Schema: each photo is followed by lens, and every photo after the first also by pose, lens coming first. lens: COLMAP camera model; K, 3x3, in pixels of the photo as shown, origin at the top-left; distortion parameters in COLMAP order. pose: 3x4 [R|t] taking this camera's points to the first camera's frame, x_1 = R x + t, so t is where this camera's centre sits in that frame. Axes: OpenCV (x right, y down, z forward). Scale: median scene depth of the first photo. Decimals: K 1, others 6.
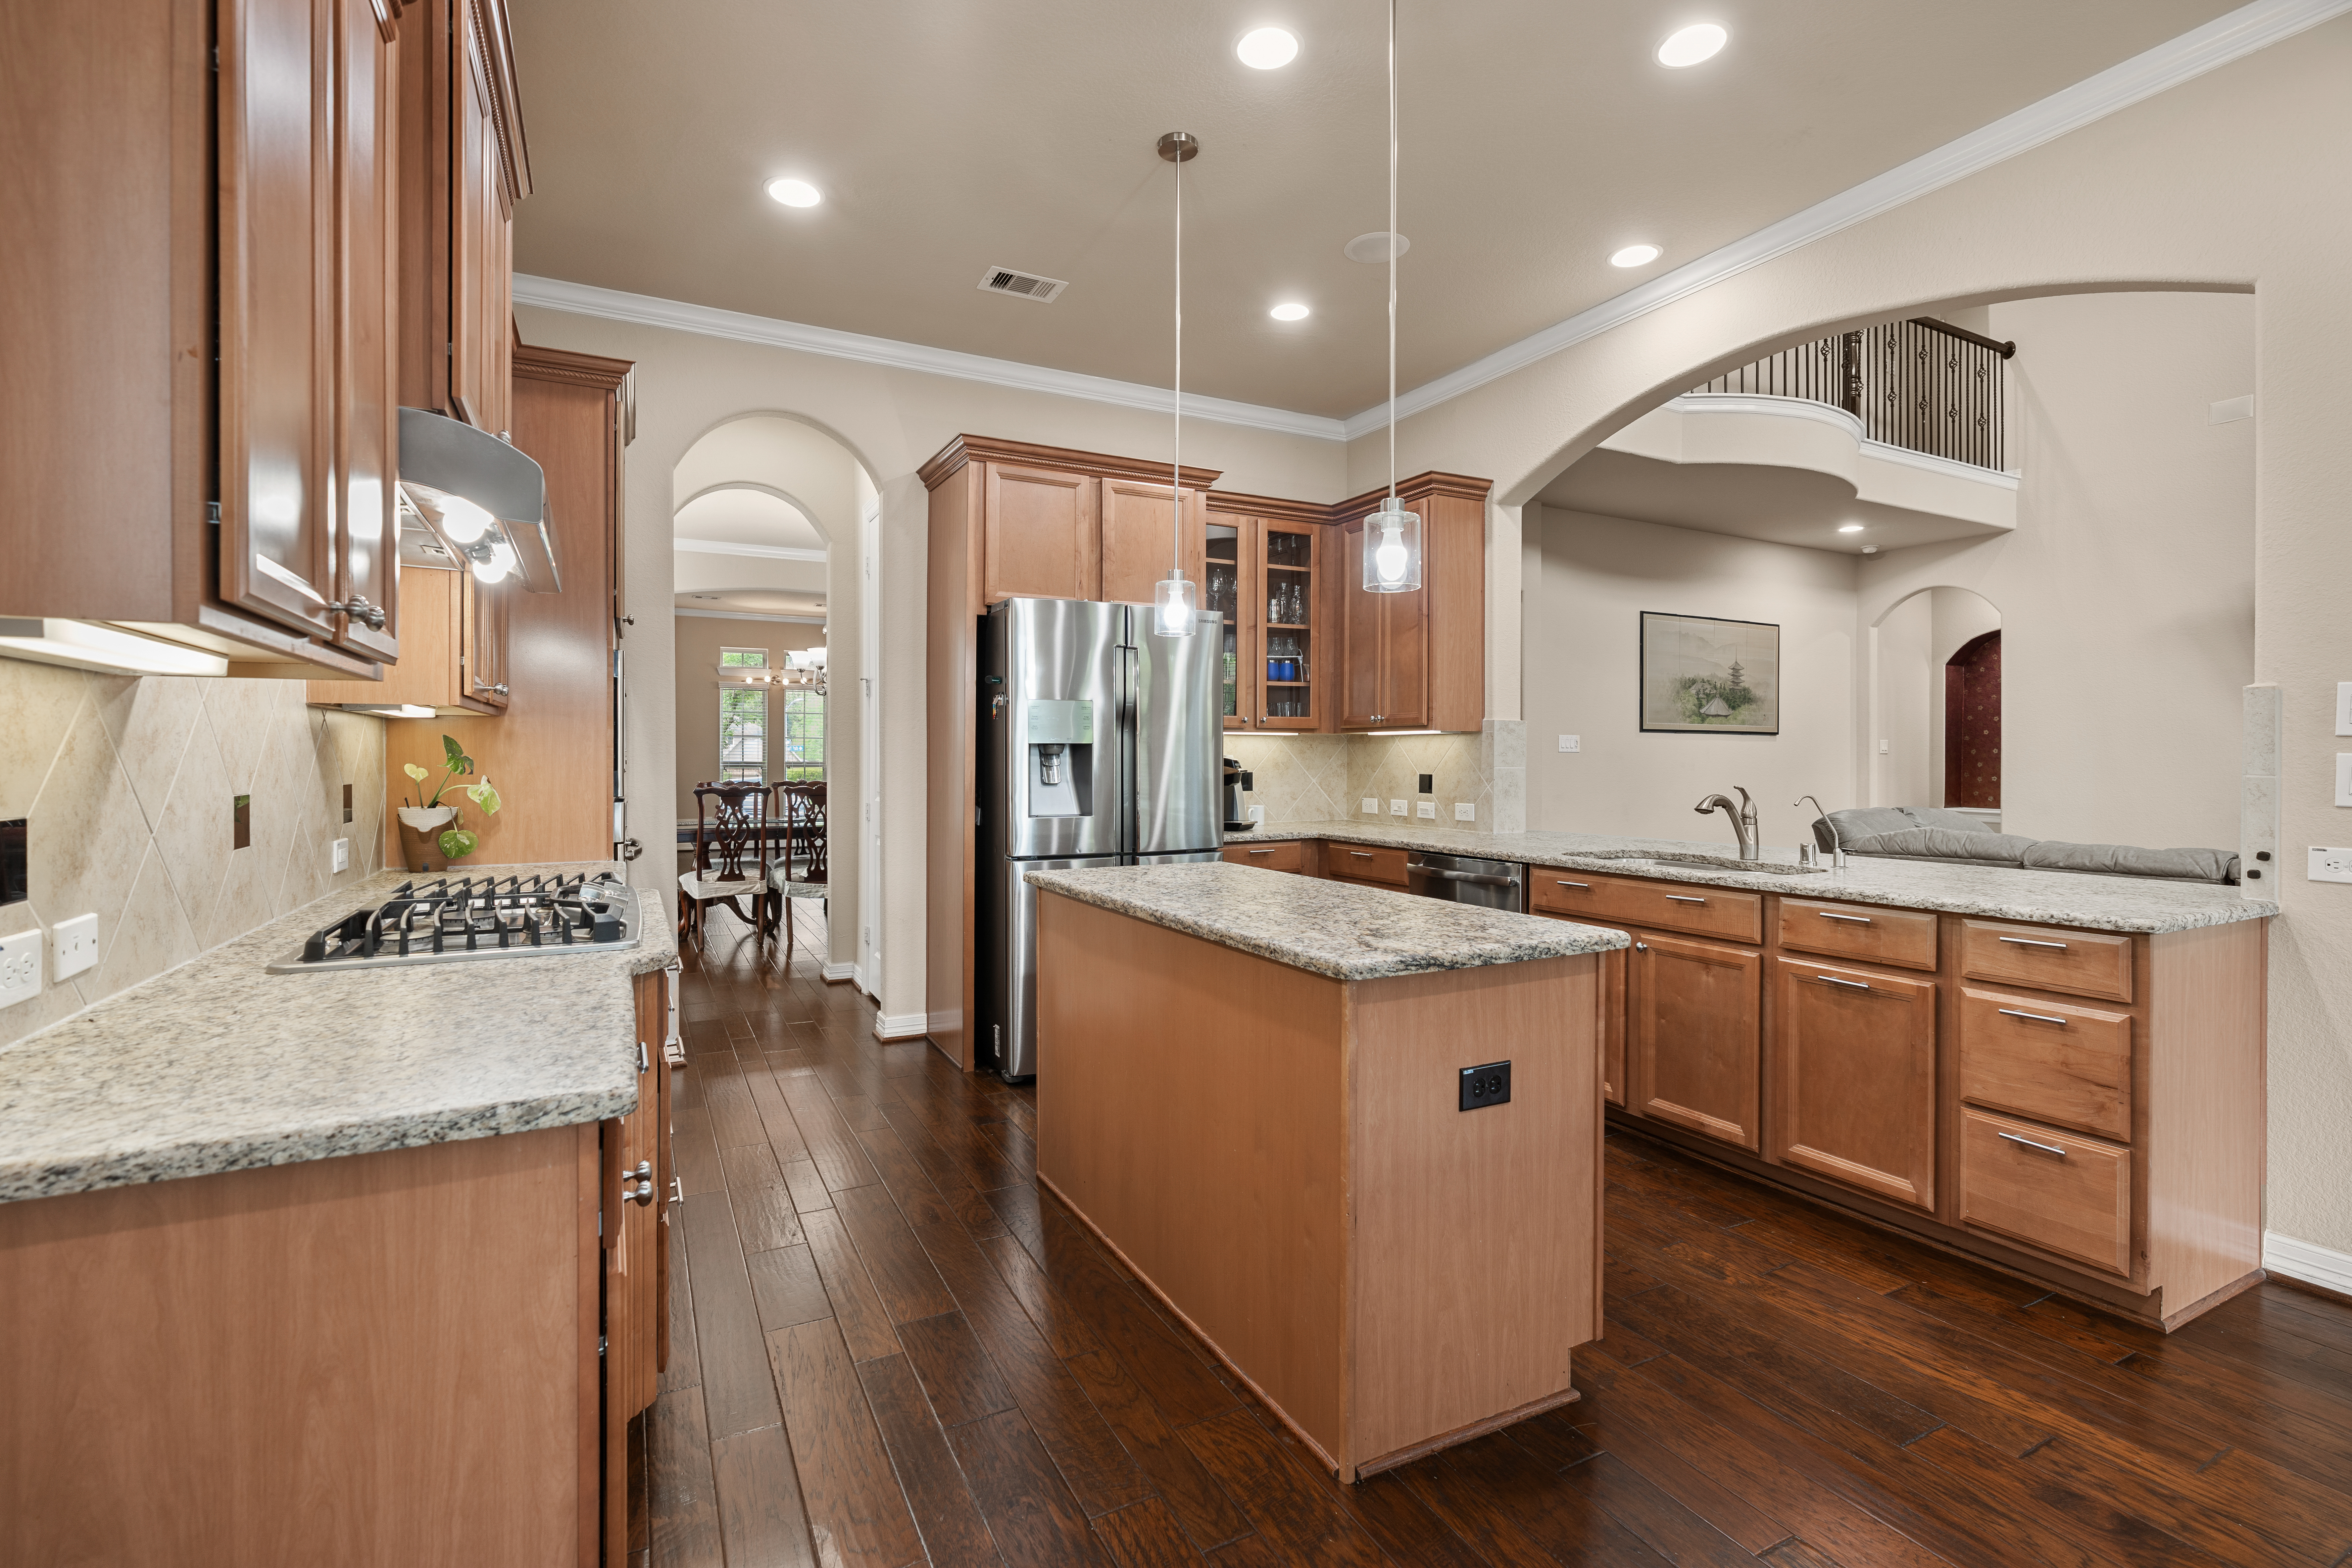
lens RADIAL K [[1058.1, 0, 1177.0], [0, 1058.1, 774.4], [0, 0, 1]] dist [-0.020651, 0.000166]
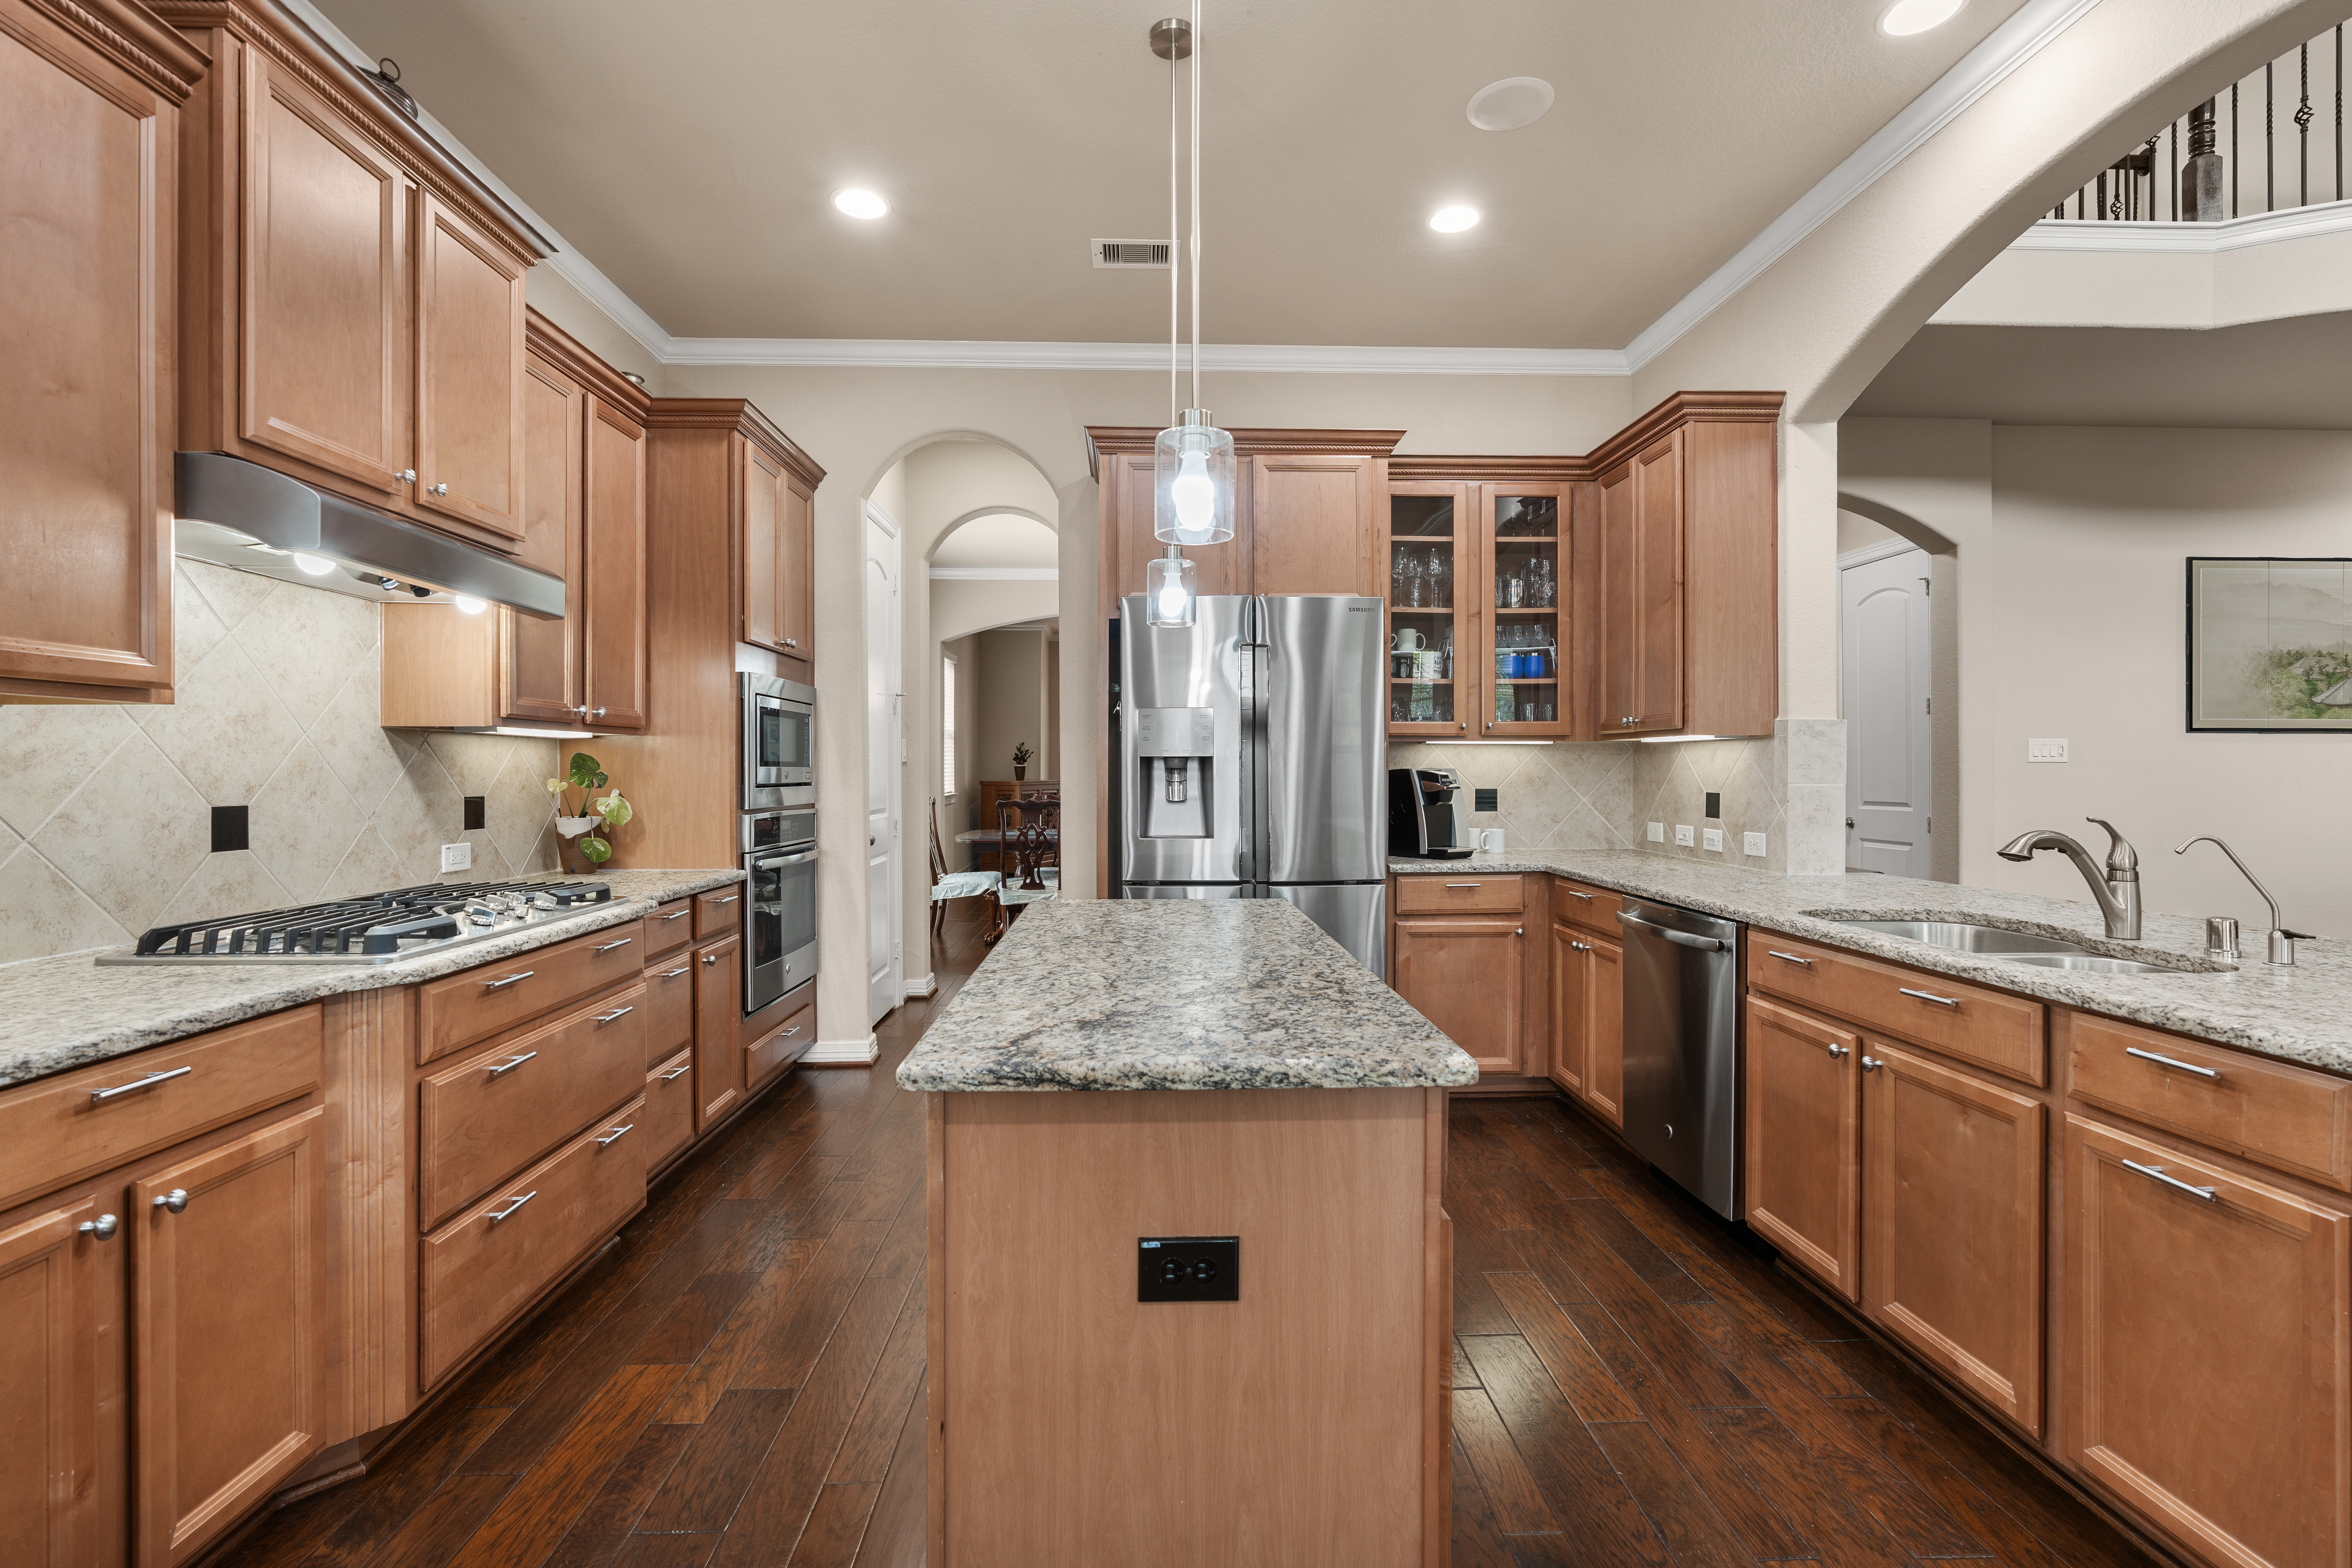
lens RADIAL K [[1055.0, 0, 1176.0], [0, 1055.0, 784.0], [0, 0, 1]] dist [-0.011043, 0.000628]
pose [[0.902425, 0.003163, -0.430835, 0.283078], [-0.004498, 0.999988, -0.002079, -0.004327], [0.430823, 0.003814, 0.902428, 0.197731]]
